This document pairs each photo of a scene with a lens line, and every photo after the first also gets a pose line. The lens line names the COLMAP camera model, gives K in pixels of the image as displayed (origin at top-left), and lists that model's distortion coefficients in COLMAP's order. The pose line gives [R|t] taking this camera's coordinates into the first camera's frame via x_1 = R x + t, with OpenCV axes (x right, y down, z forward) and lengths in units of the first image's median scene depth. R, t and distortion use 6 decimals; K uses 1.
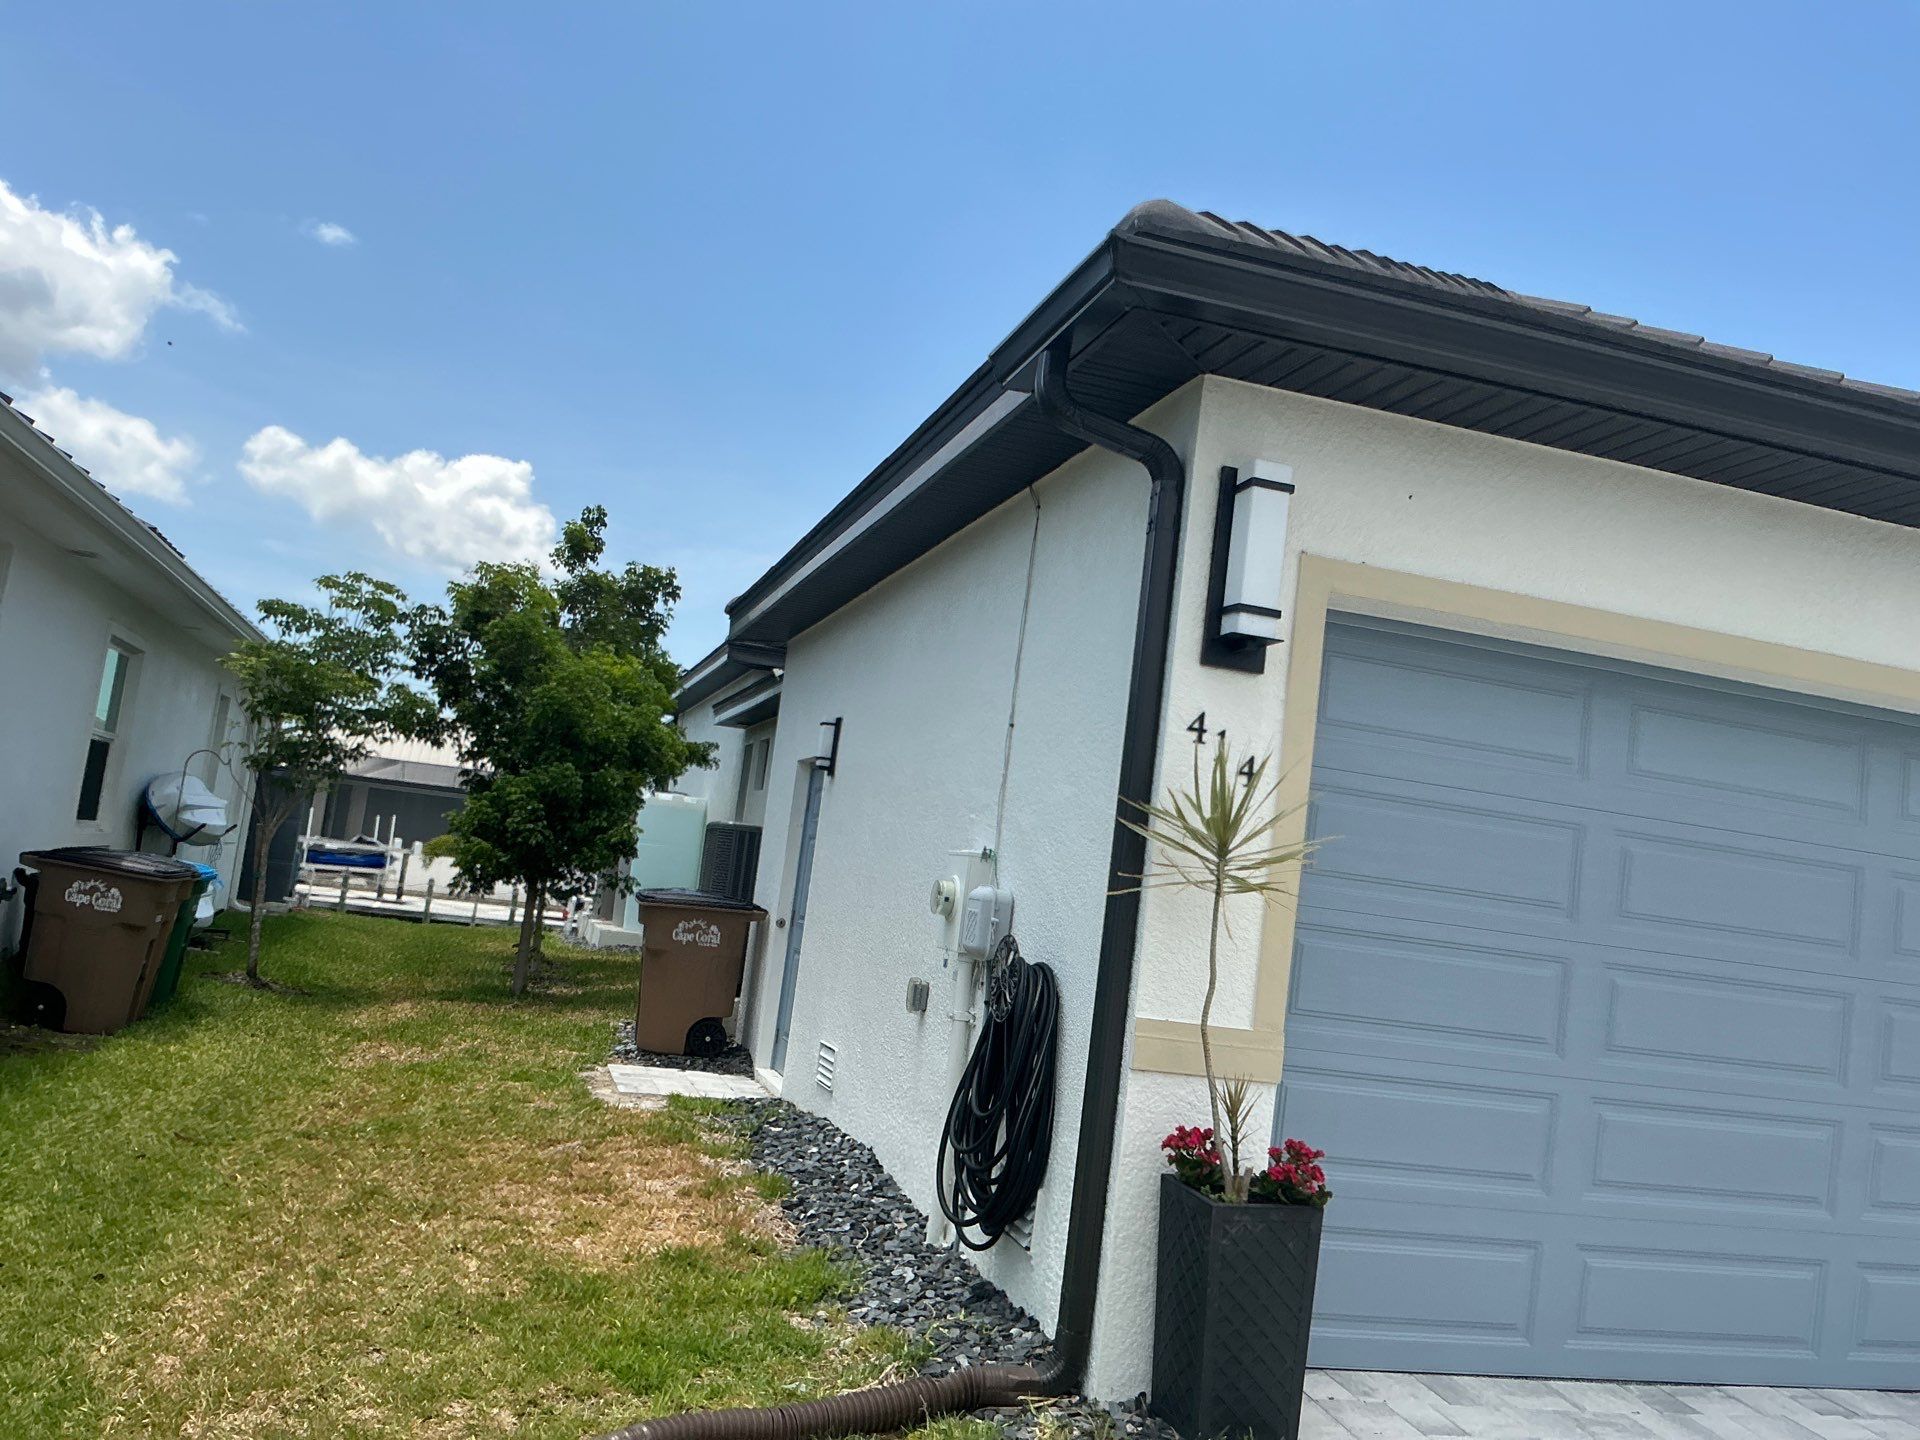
lens RADIAL K [[1625.2, 0, 960.0], [0, 1625.2, 720.0], [0, 0, 1]] dist [0.001450, 0.000149]
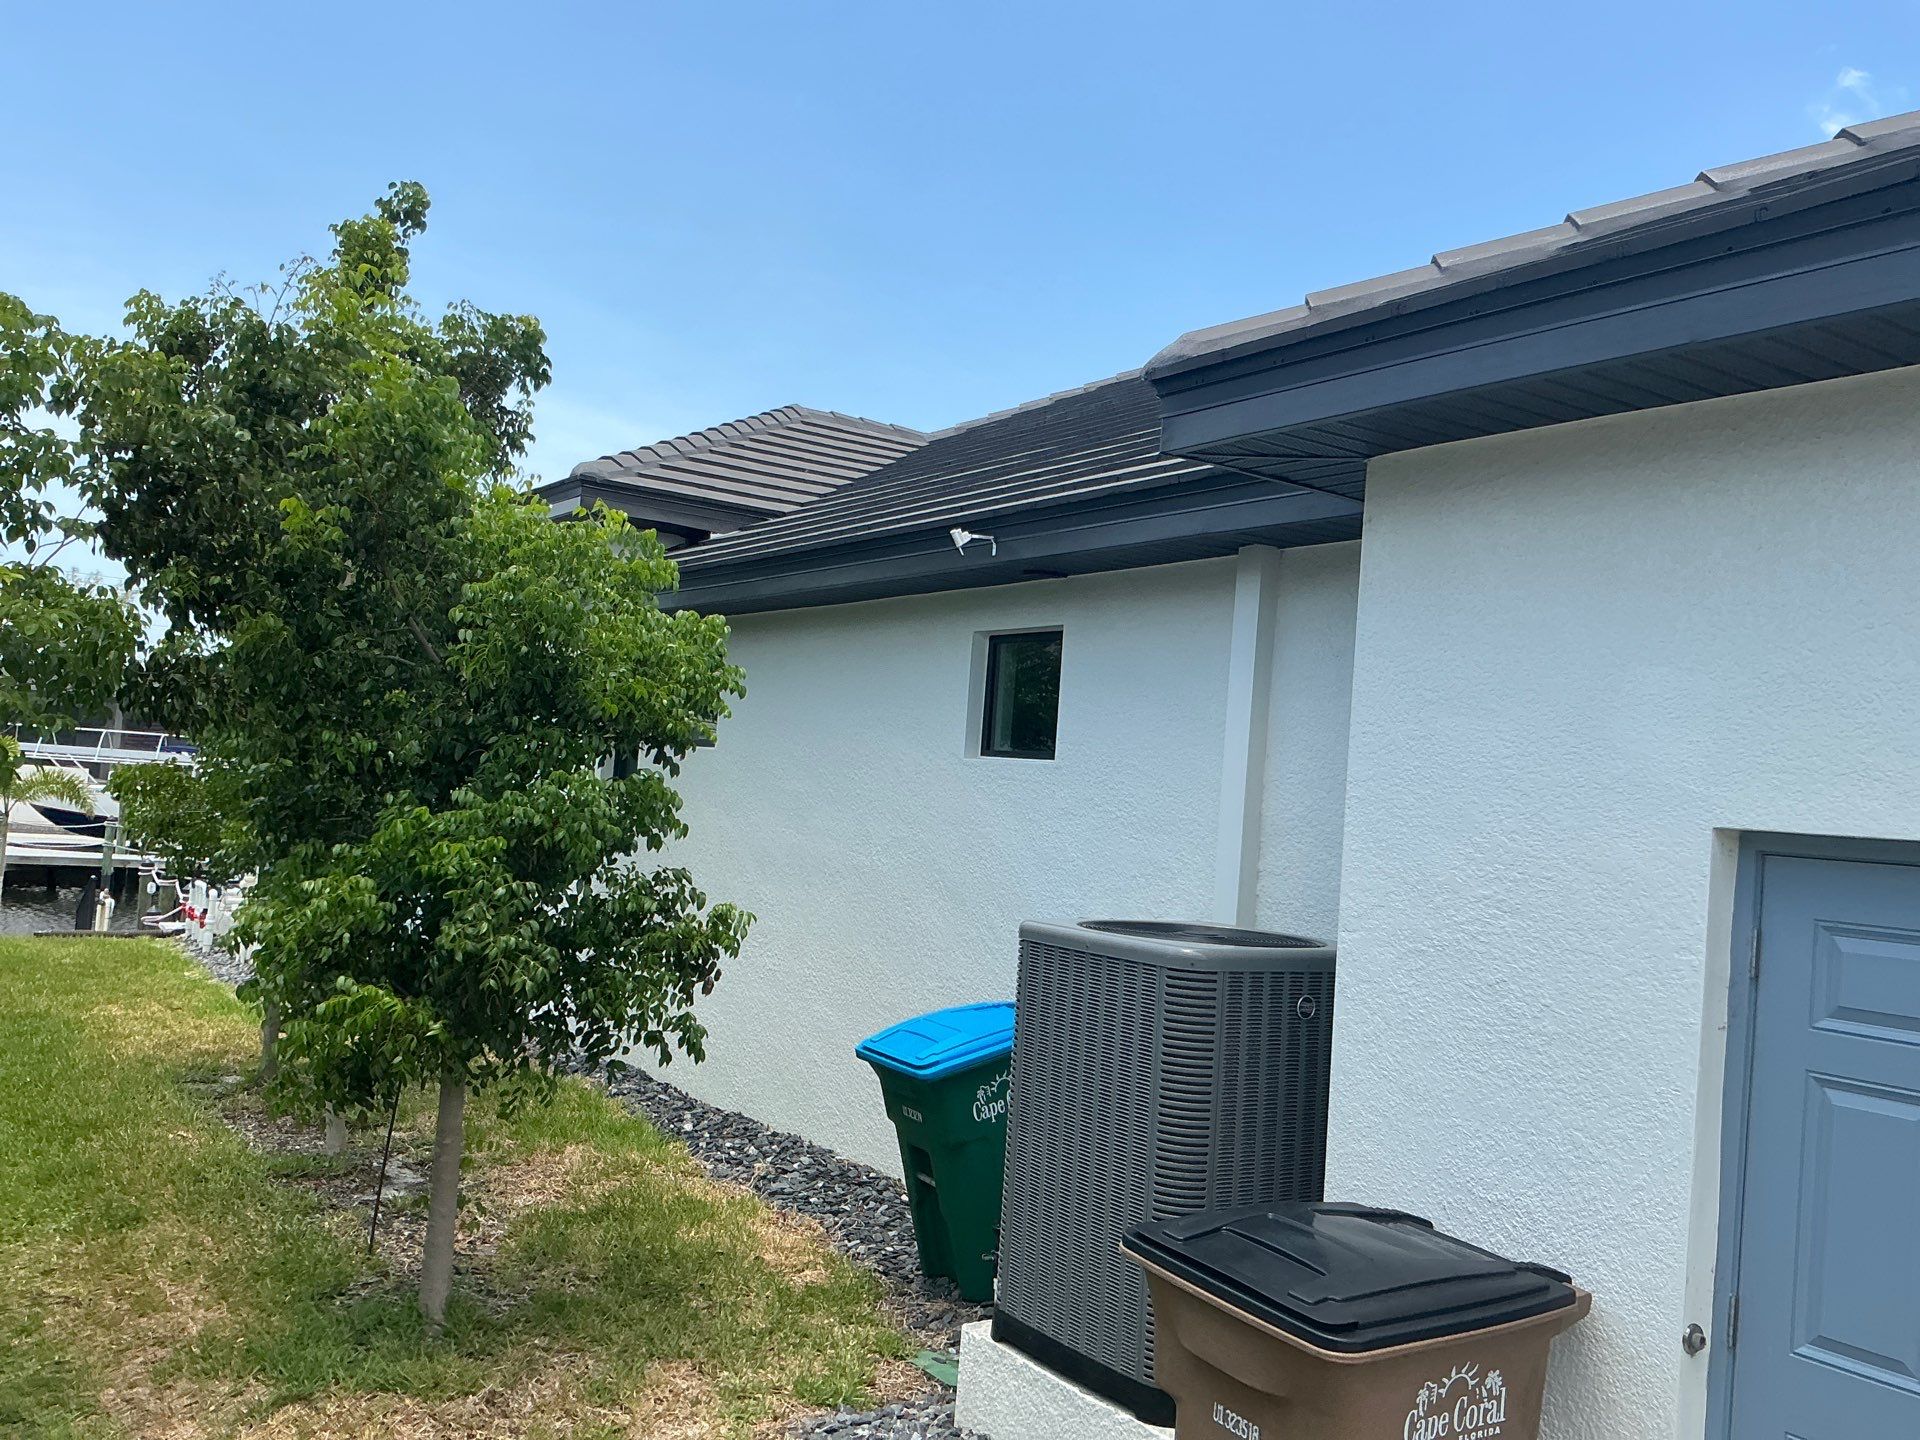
lens RADIAL K [[1619.5, 0, 960.0], [0, 1619.5, 720.0], [0, 0, 1]] dist [-0.041279, -0.000355]
pose [[0.953629, -0.040560, 0.298238, -0.255342], [0.009235, 0.994355, 0.105702, -0.024938], [-0.300841, -0.098046, 0.948621, 0.566478]]
